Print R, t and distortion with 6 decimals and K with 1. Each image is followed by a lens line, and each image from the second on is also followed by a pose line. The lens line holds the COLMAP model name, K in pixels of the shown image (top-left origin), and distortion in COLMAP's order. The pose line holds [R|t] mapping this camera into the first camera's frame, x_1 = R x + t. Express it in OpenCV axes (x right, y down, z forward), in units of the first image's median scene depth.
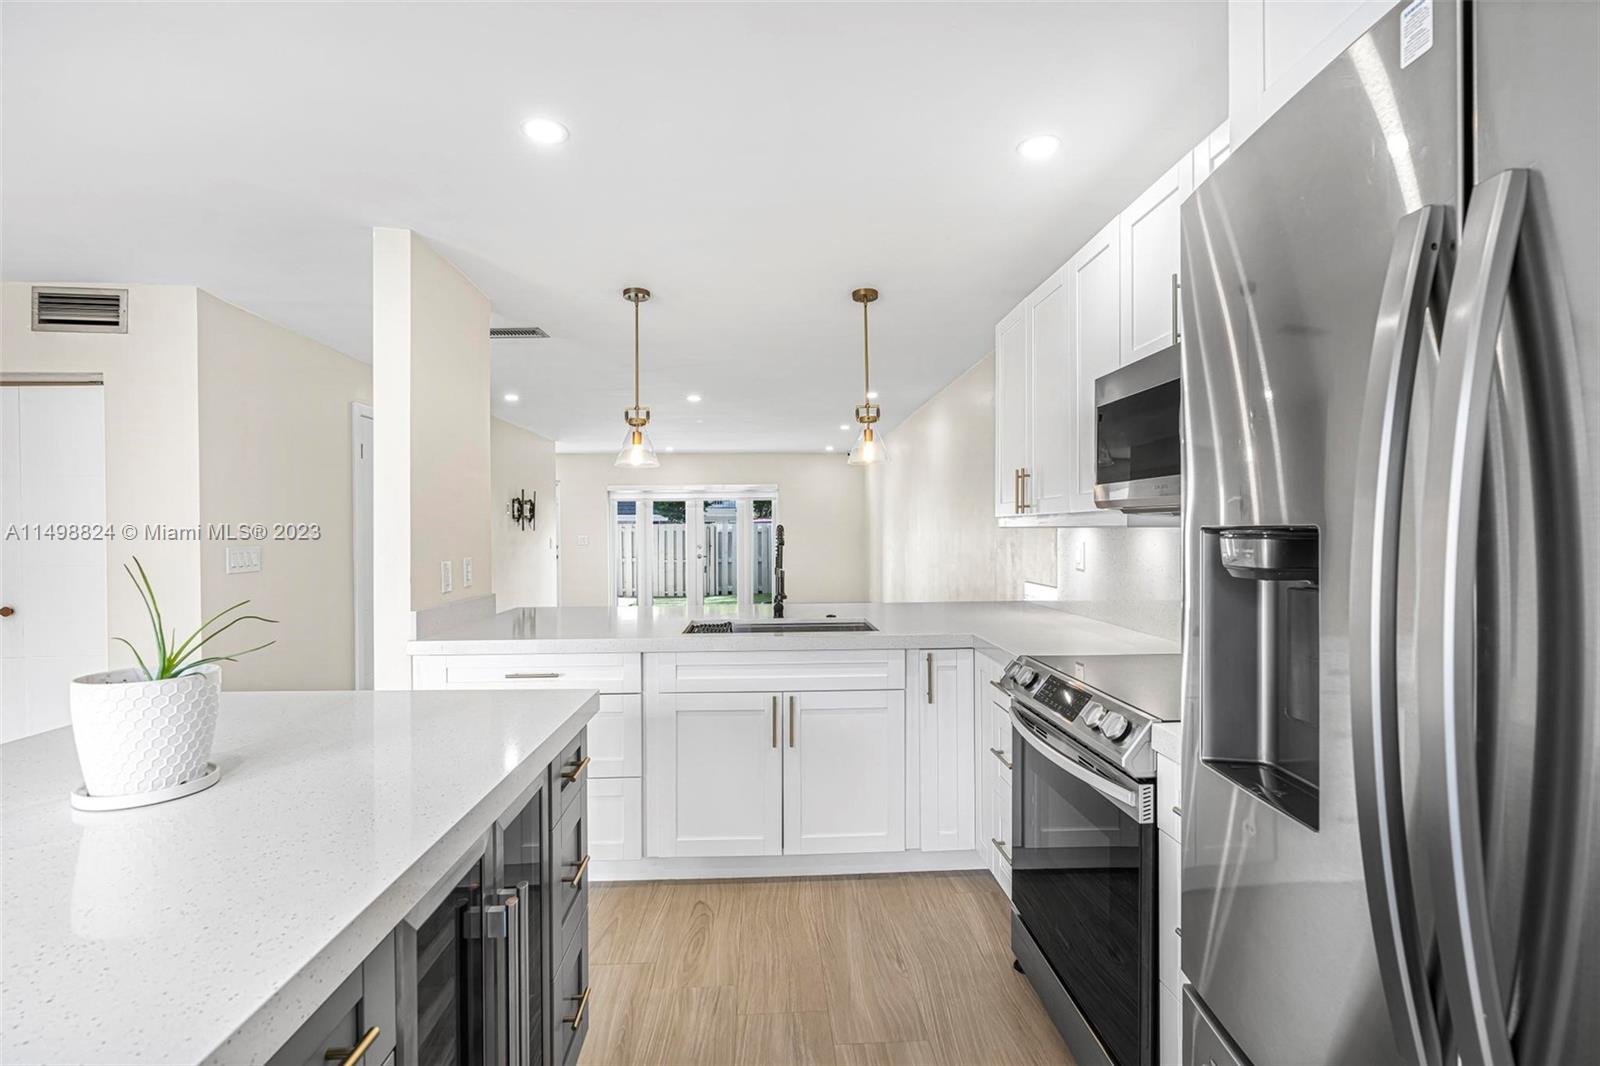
lens RADIAL K [[726.8, 0, 806.5], [0, 726.8, 534.5], [0, 0, 1]] dist [-0.011470, 0.004428]
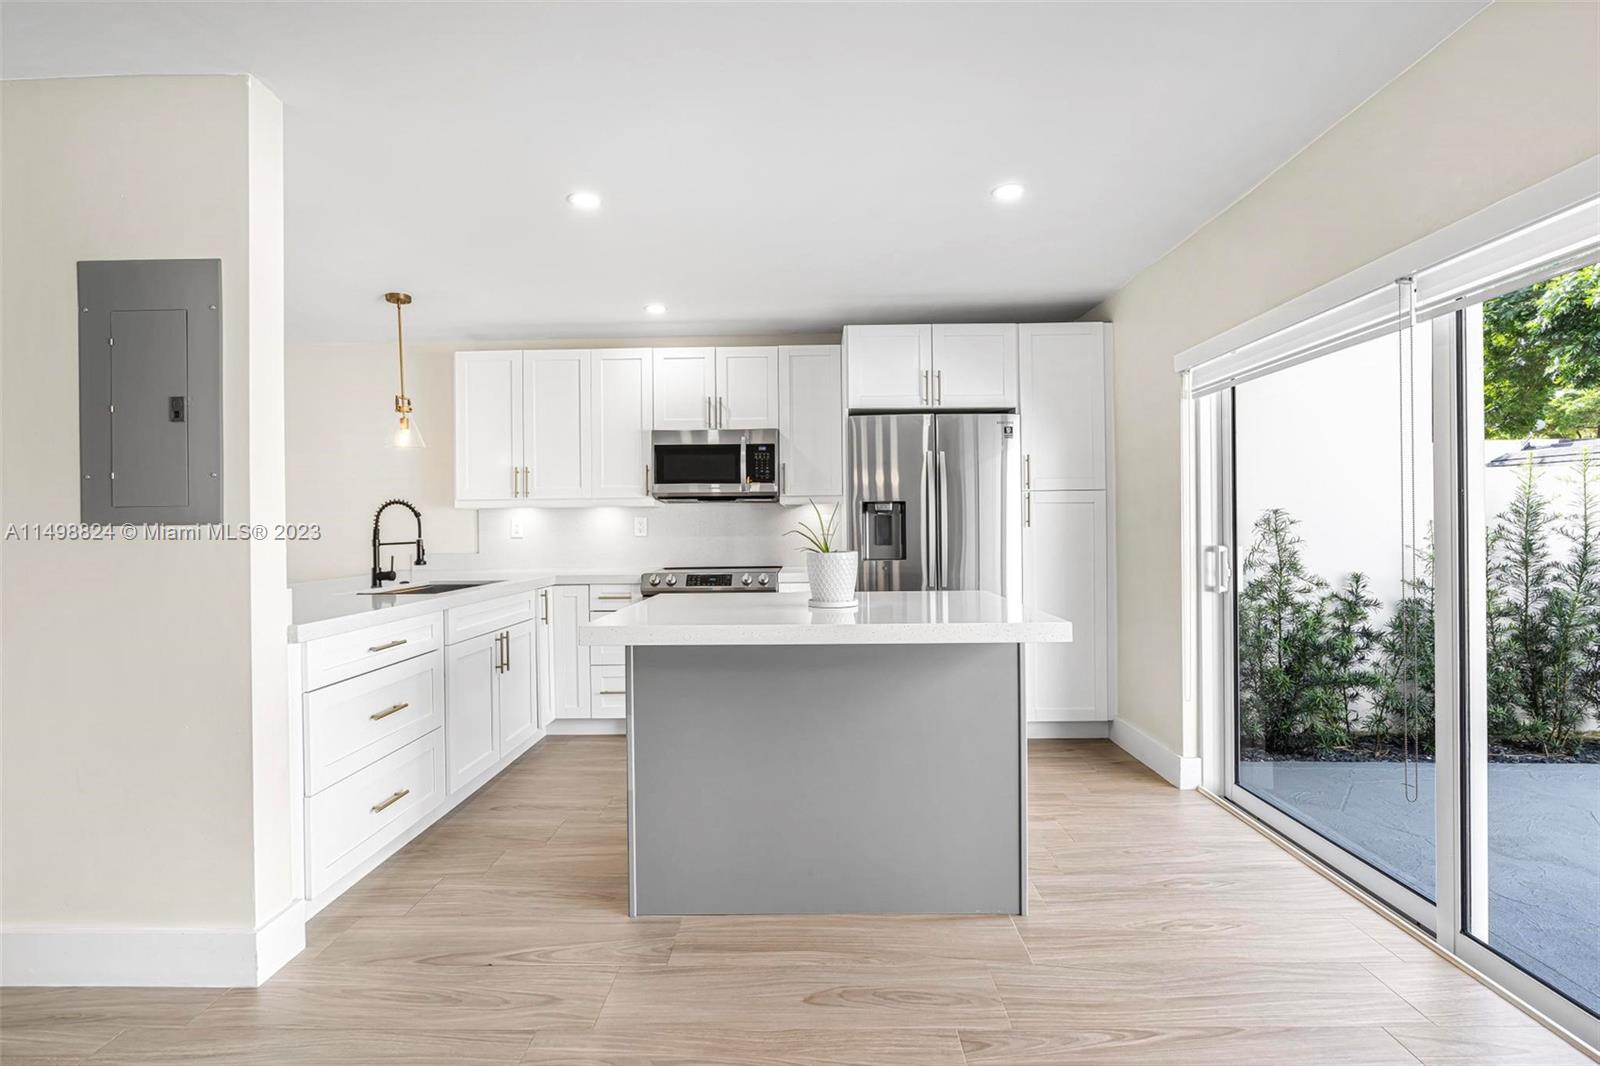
lens RADIAL K [[726.8, 0, 799.7], [0, 726.8, 525.3], [0, 0, 1]] dist [-0.011470, 0.004428]
pose [[0.077791, 0.002162, 0.996967, -0.441205], [0.015484, 0.999874, -0.003376, 0.016131], [-0.996849, 0.015700, 0.077748, 0.131436]]
